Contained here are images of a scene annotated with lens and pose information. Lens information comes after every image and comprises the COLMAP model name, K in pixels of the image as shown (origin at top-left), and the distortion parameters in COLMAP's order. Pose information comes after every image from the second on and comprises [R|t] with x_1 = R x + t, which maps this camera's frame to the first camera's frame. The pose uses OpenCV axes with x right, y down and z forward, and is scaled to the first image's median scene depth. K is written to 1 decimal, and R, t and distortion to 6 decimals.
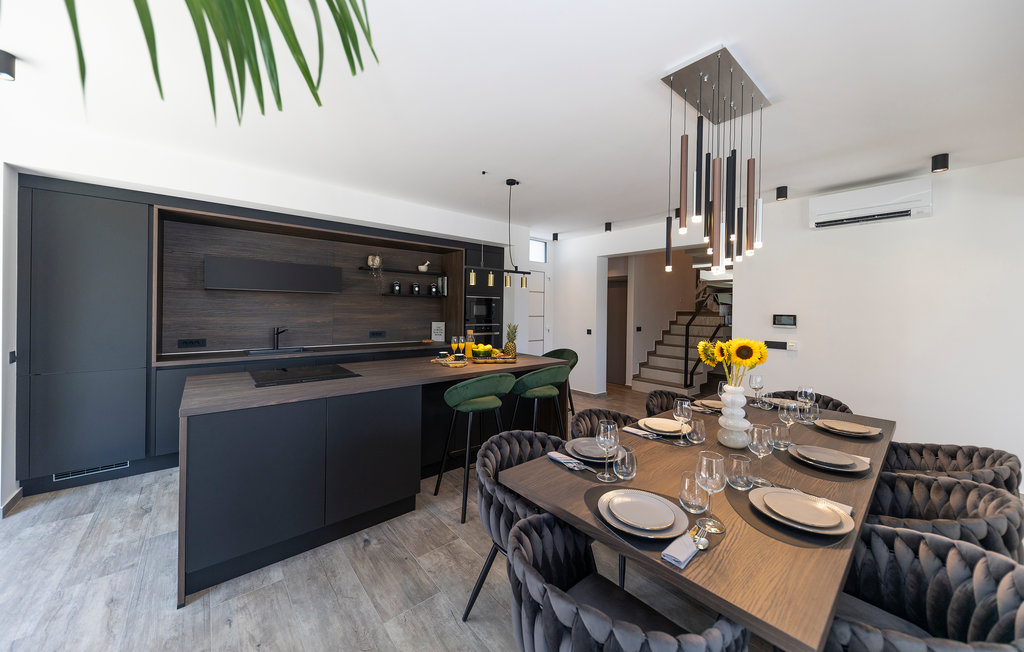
lens RADIAL K [[354.7, 0, 498.4], [0, 354.7, 310.0], [0, 0, 1]] dist [0.002082, -0.000069]
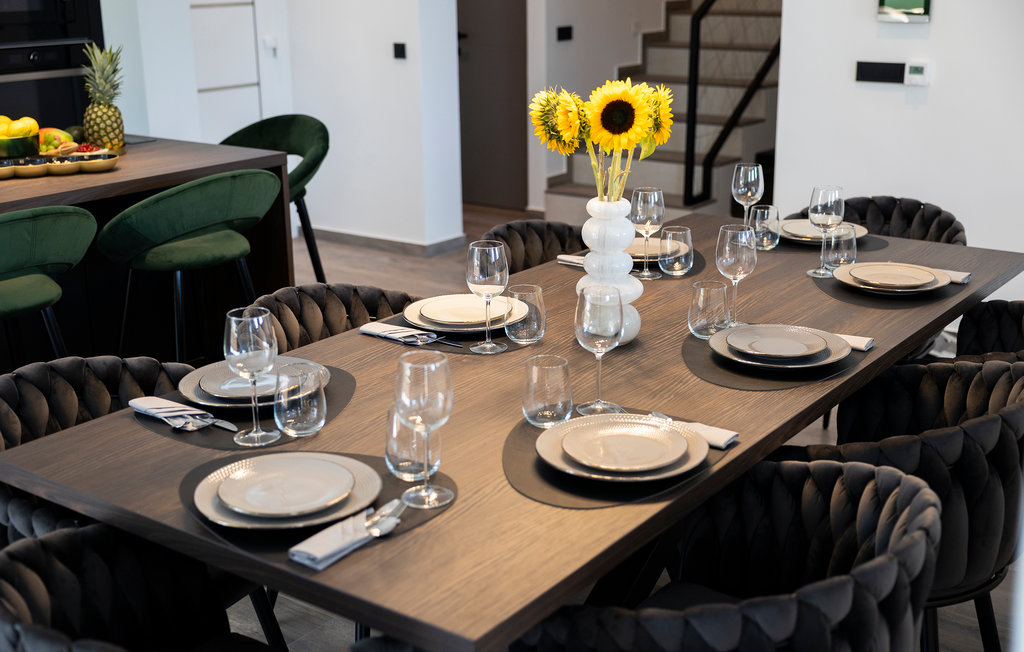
lens RADIAL K [[1274.3, 0, 511.2], [0, 1274.3, 326.1], [0, 0, 1]] dist [0.002888, 0.000000]
pose [[0.972048, -0.090415, 0.216673, 0.227919], [0.025253, 0.957782, 0.286383, -0.066737], [-0.233419, -0.272906, 0.933294, -0.364957]]
